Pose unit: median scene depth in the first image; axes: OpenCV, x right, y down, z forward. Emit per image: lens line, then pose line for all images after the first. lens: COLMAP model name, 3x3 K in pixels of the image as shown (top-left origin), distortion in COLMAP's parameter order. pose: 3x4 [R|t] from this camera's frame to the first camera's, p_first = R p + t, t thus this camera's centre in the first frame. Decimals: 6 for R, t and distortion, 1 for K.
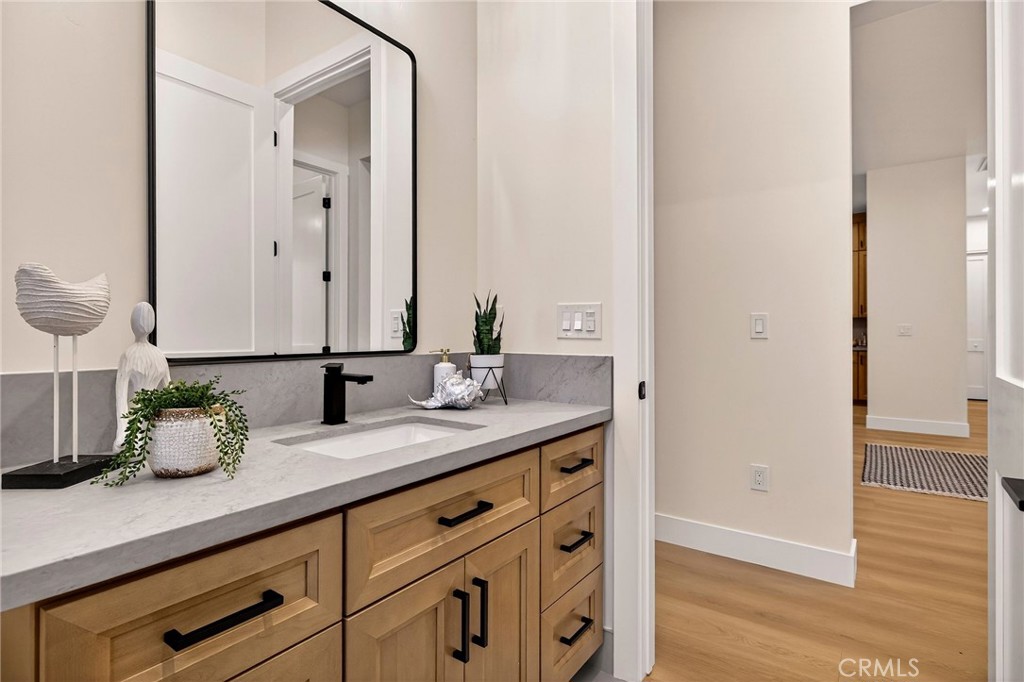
lens RADIAL K [[505.7, 0, 509.6], [0, 505.7, 331.3], [0, 0, 1]] dist [-0.001300, 0.000856]
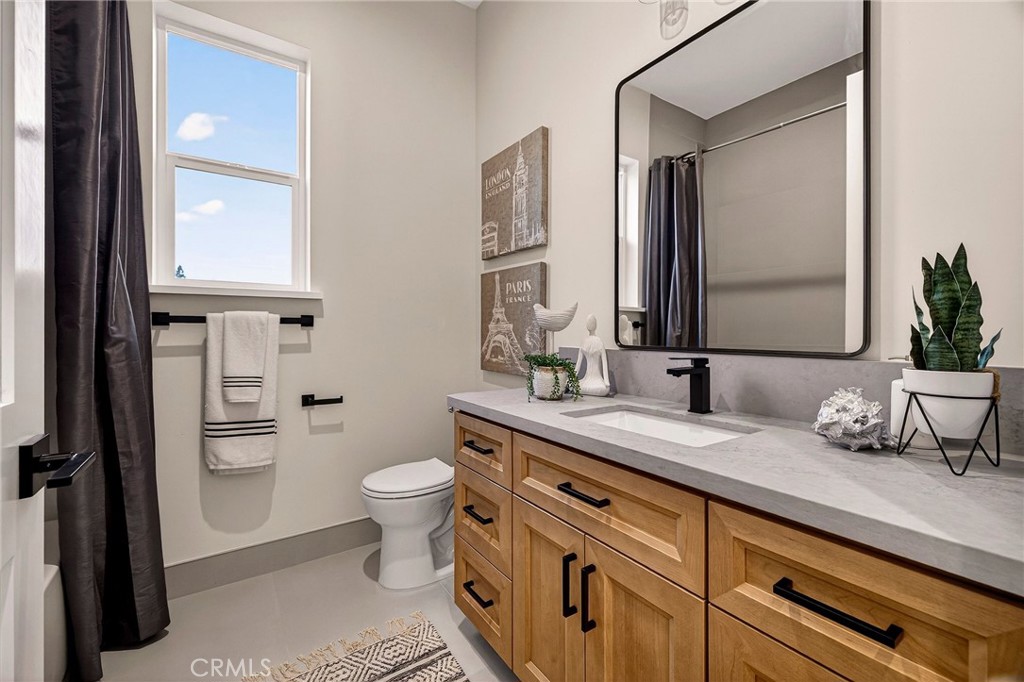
lens RADIAL K [[428.5, 0, 511.3], [0, 428.5, 335.8], [0, 0, 1]] dist [0.002052, 0.000061]
pose [[-0.344397, 0.000337, -0.938824, 0.592336], [-0.002512, 0.999996, 0.001281, 0.013199], [0.938821, 0.002799, -0.344395, 0.832631]]
